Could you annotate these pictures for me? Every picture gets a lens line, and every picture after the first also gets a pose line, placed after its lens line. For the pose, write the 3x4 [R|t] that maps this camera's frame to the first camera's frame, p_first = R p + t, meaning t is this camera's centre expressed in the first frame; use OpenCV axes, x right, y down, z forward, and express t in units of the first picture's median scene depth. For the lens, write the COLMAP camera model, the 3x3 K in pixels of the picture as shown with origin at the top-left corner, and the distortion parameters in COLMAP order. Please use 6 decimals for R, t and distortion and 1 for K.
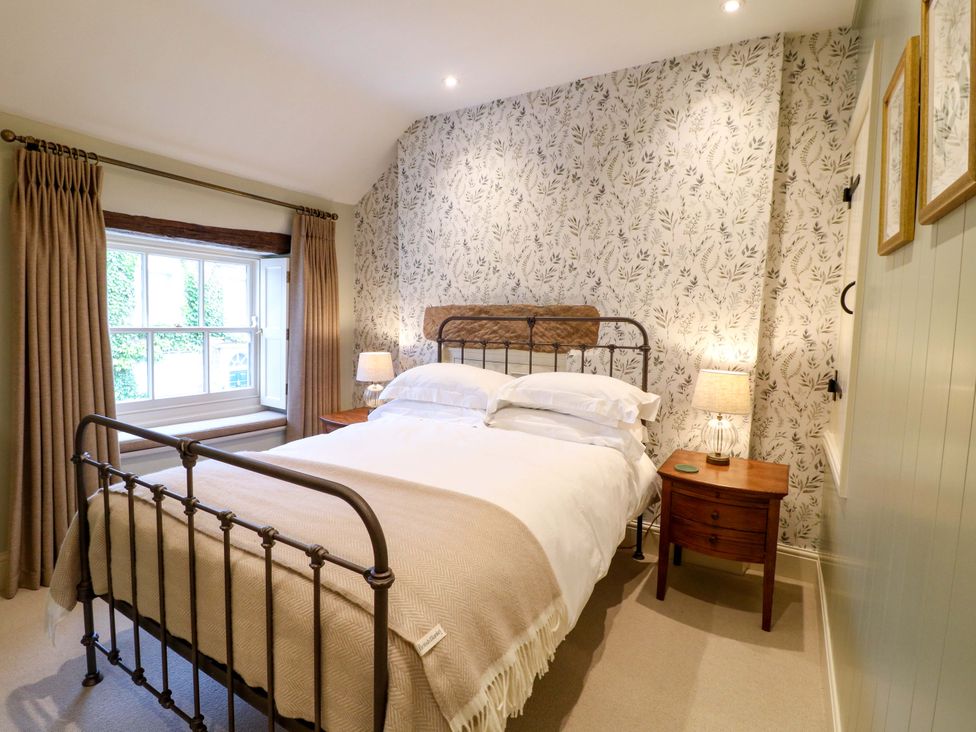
lens RADIAL K [[502.5, 0, 486.5], [0, 502.5, 359.2], [0, 0, 1]] dist [0.000292, -0.015646]
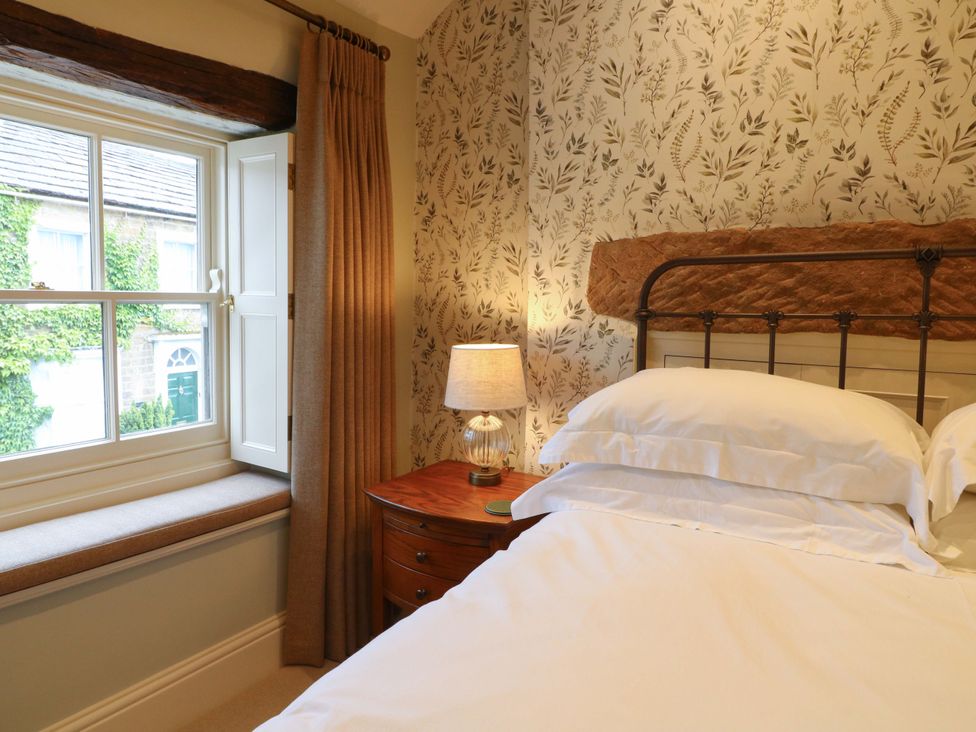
lens RADIAL K [[631.1, 0, 470.9], [0, 631.1, 357.7], [0, 0, 1]] dist [0.004480, -0.001530]
pose [[0.999590, -0.009303, -0.027069, -0.226978], [0.009507, 0.999927, 0.007432, -0.005876], [0.026998, -0.007686, 0.999606, 0.453145]]
